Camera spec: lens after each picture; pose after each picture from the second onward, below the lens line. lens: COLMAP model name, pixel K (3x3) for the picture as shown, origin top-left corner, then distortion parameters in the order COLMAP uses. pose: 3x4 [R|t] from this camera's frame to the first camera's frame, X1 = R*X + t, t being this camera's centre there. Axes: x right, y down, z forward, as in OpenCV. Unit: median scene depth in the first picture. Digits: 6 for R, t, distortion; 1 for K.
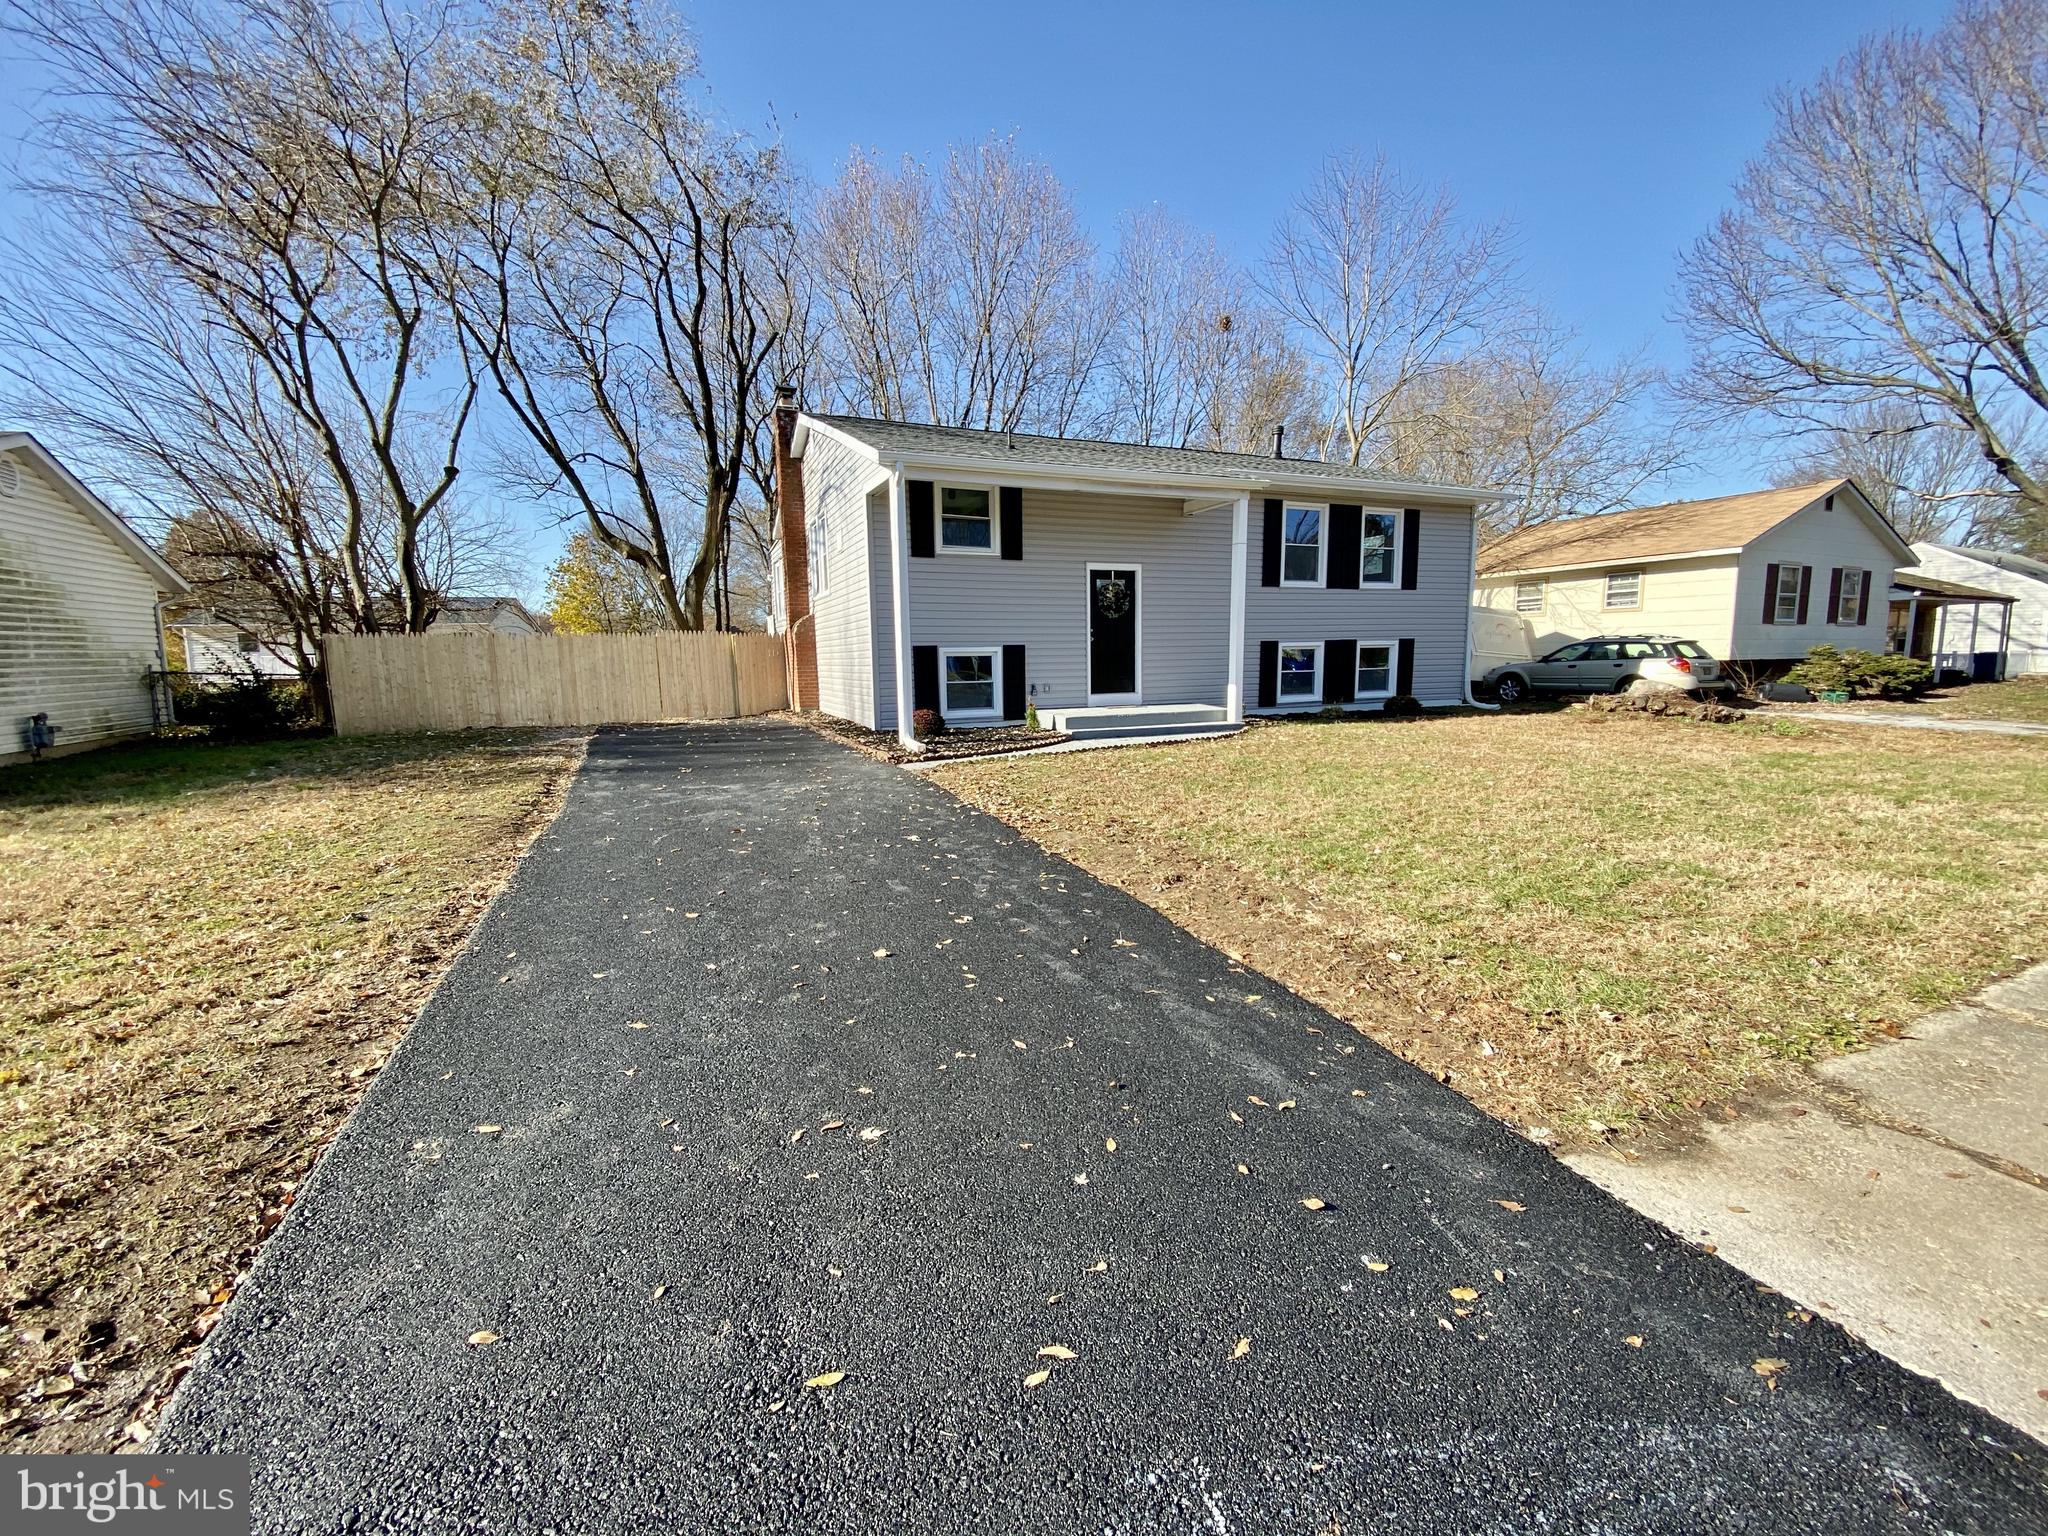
lens RADIAL K [[833.4, 0, 1019.3], [0, 833.4, 763.3], [0, 0, 1]] dist [-0.002646, -0.006912]
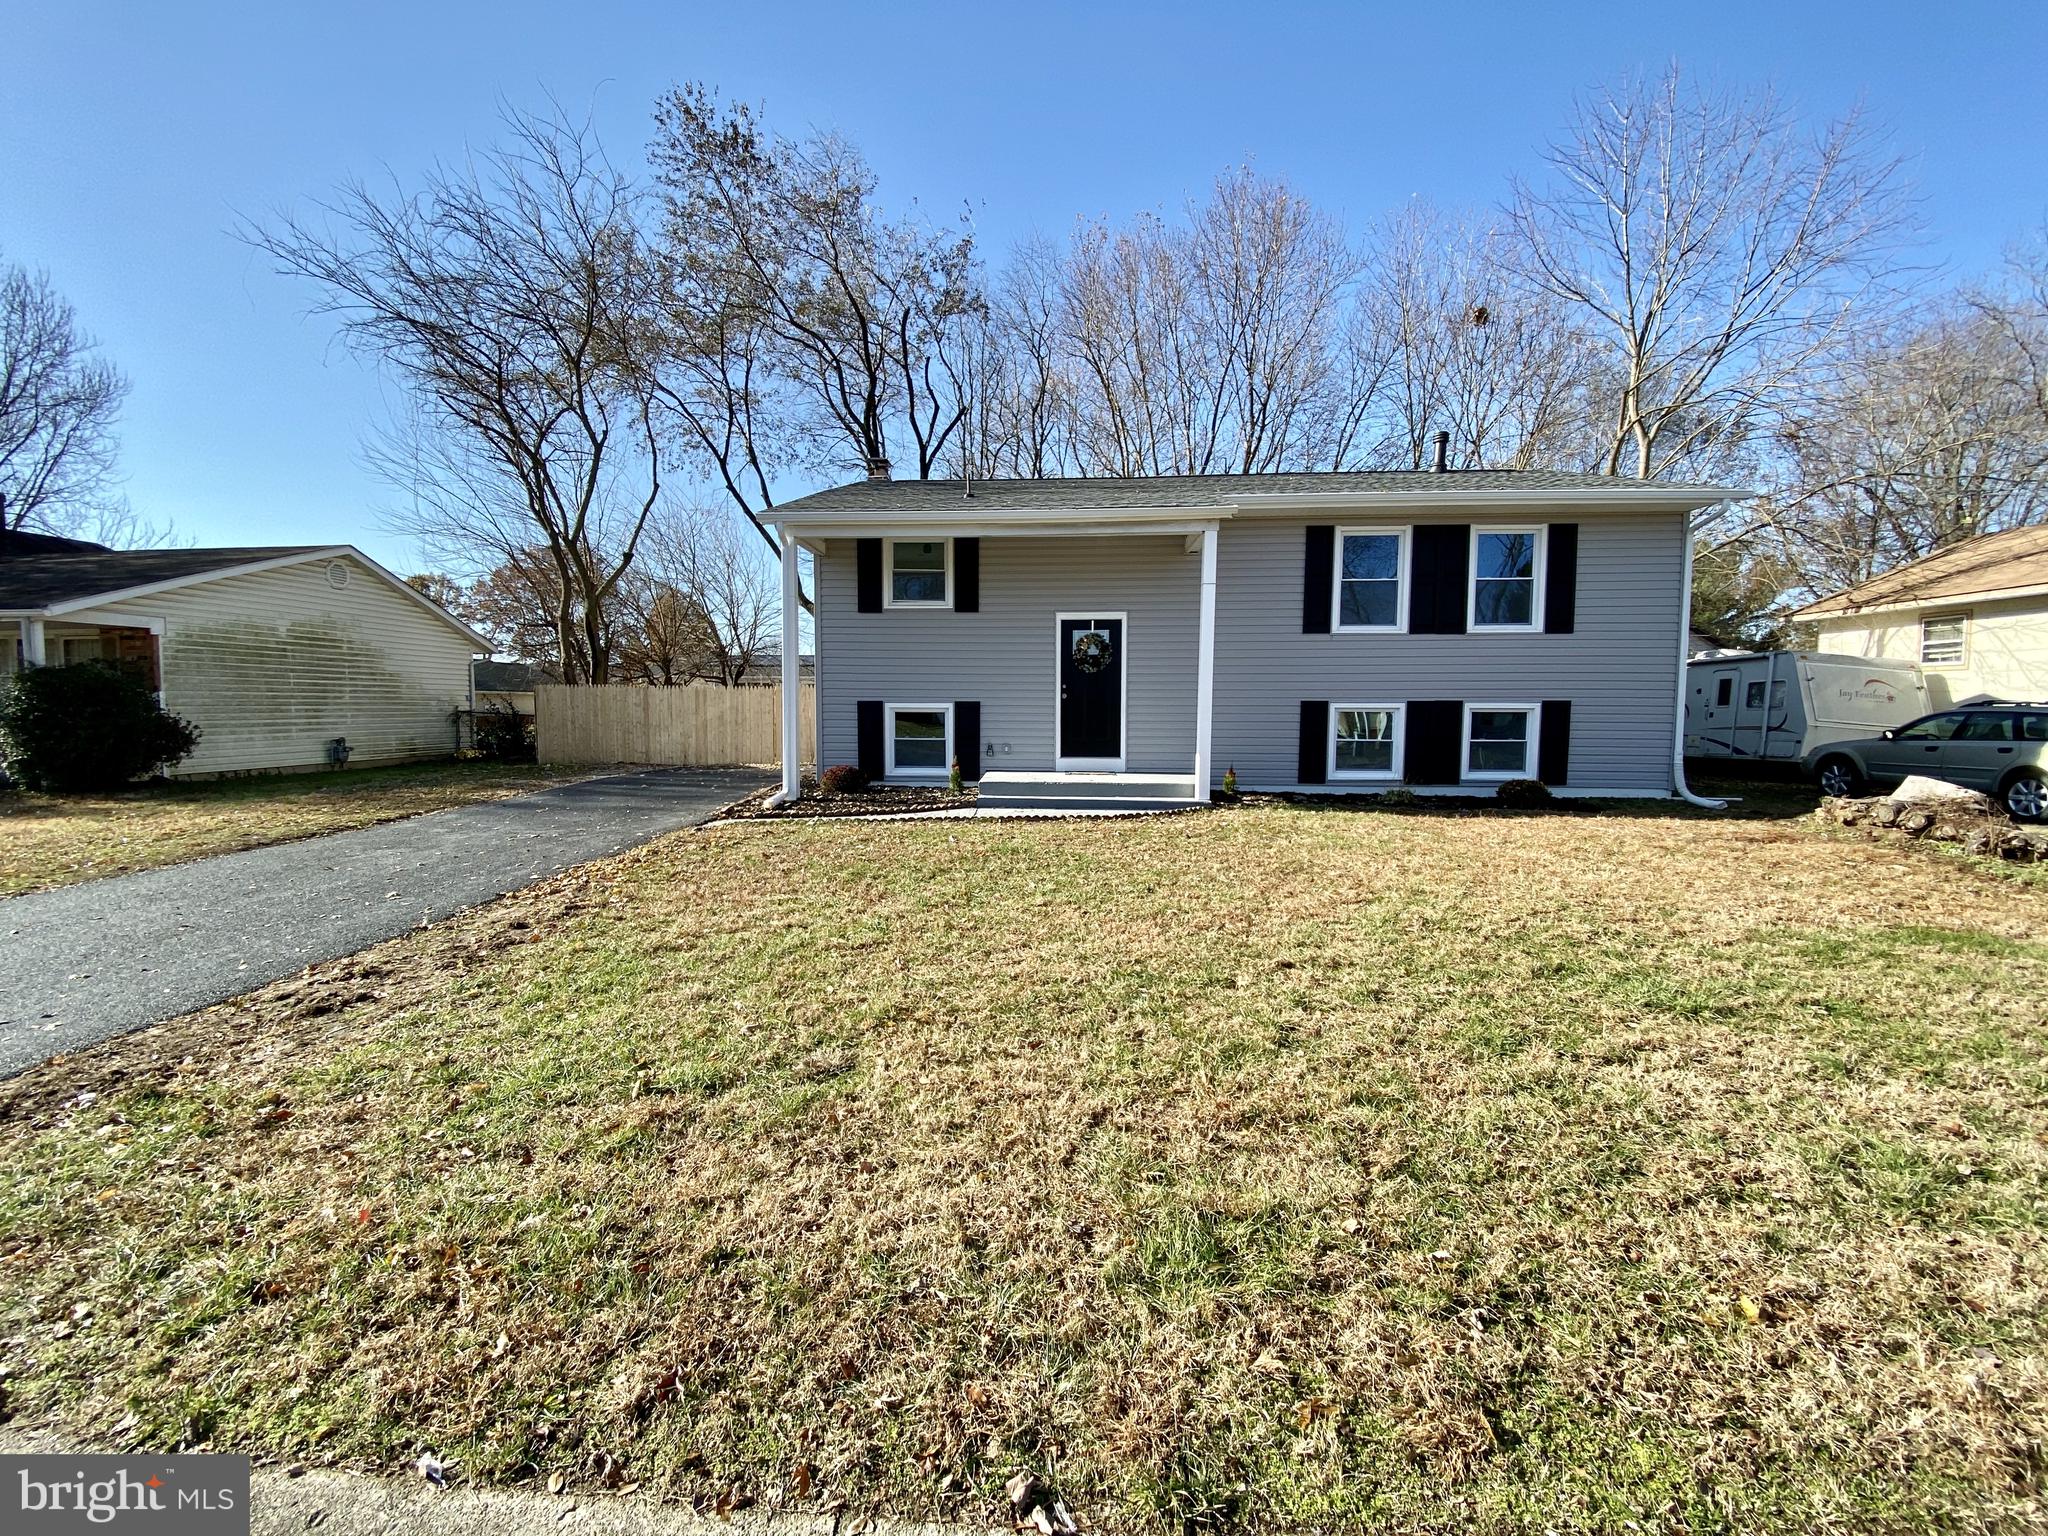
lens RADIAL K [[833.4, 0, 1020.7], [0, 833.4, 767.1], [0, 0, 1]] dist [-0.002646, -0.006912]
pose [[0.890379, 0.051053, -0.452347, 0.447536], [-0.076568, 0.996330, -0.038266, -0.034847], [0.448734, 0.068707, 0.891021, 0.181936]]
